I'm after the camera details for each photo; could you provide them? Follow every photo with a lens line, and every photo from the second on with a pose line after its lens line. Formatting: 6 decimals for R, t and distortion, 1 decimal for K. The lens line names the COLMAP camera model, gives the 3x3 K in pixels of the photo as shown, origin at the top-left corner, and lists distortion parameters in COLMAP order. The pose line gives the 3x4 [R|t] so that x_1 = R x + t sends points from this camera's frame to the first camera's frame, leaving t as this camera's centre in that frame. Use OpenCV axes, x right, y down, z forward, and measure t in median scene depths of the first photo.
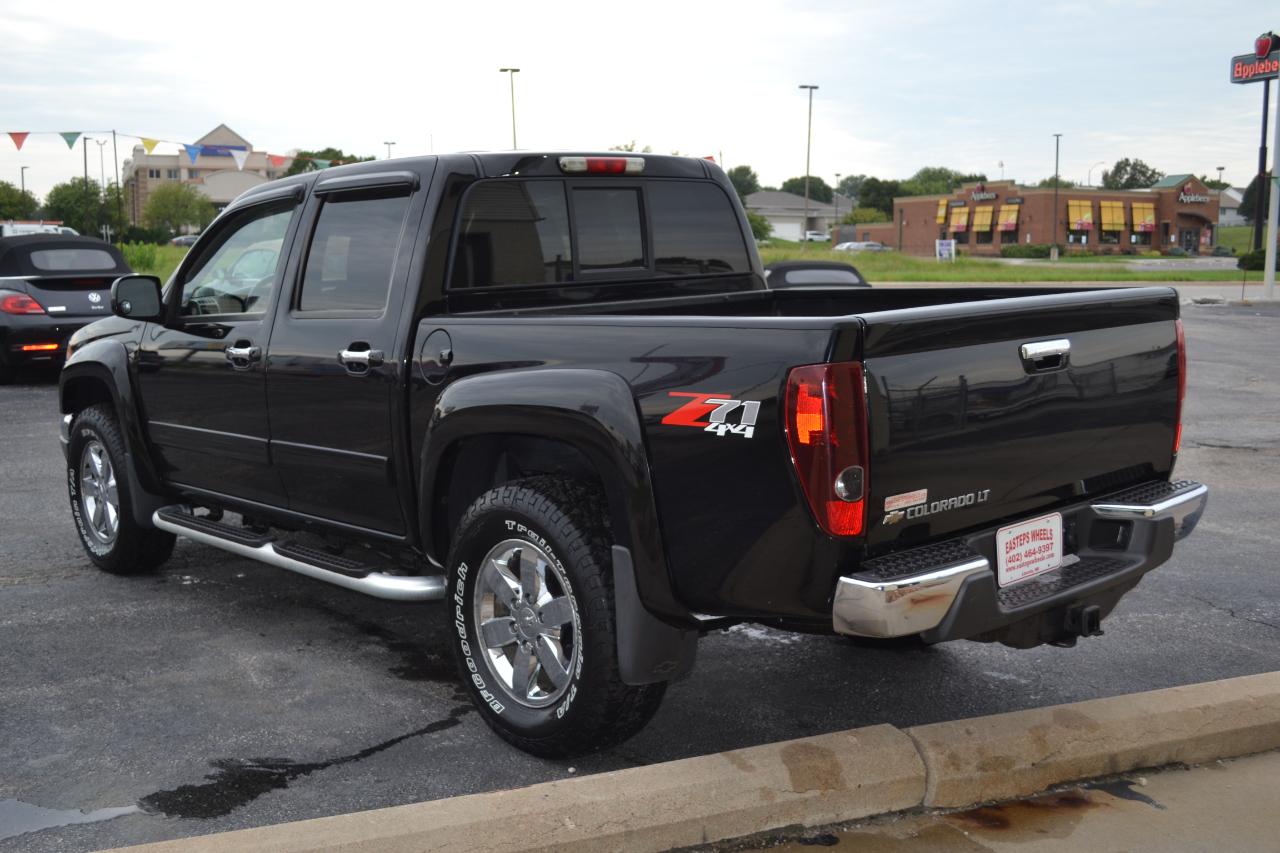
lens RADIAL K [[1370.4, 0, 640.0], [0, 1370.4, 426.5], [0, 0, 1]] dist [-0.088588, -0.005193]
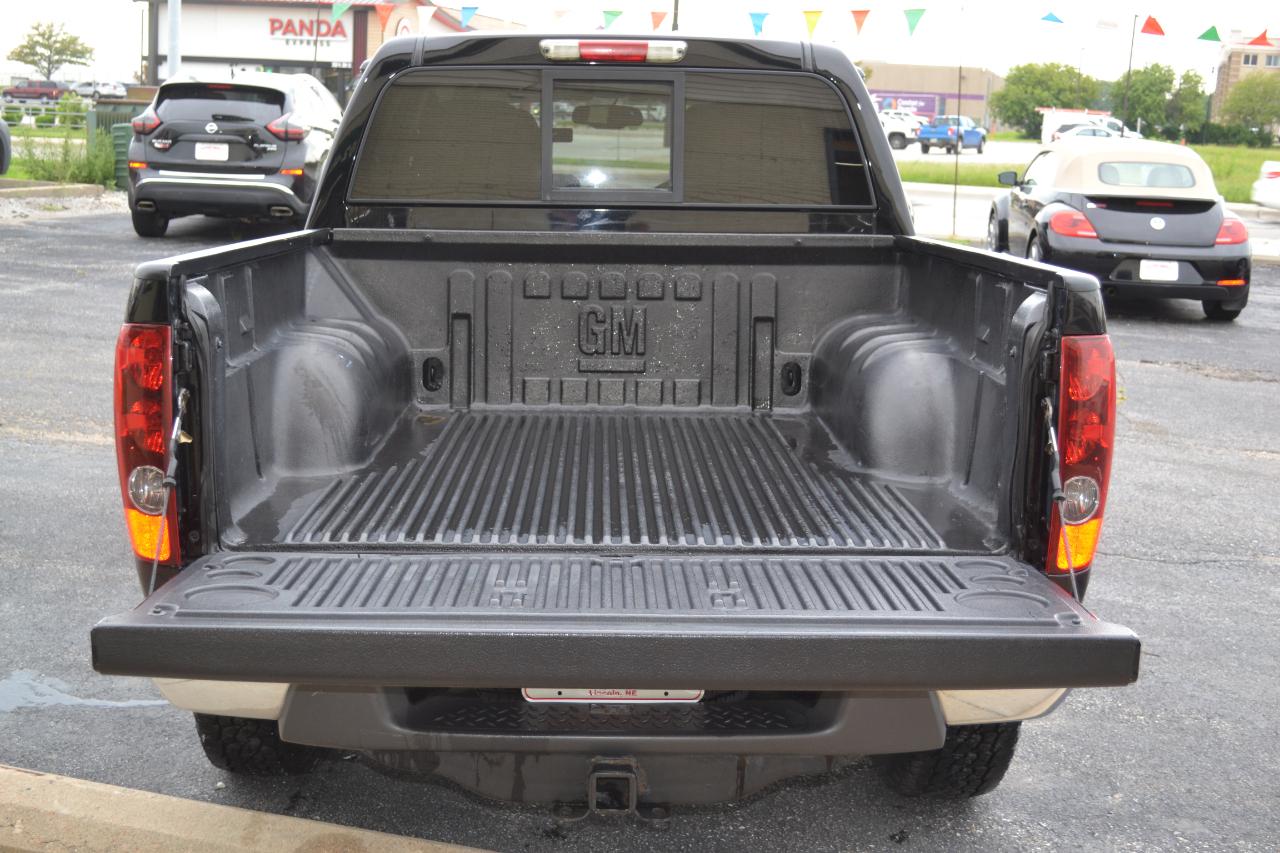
lens RADIAL K [[1588.4, 0, 640.0], [0, 1588.4, 426.5], [0, 0, 1]] dist [-0.043276, 0.031334]
pose [[0.762444, 0.153996, -0.628462, 0.553827], [-0.126464, 0.988000, 0.088671, -0.062910], [0.634576, 0.011871, 0.772769, 0.320182]]
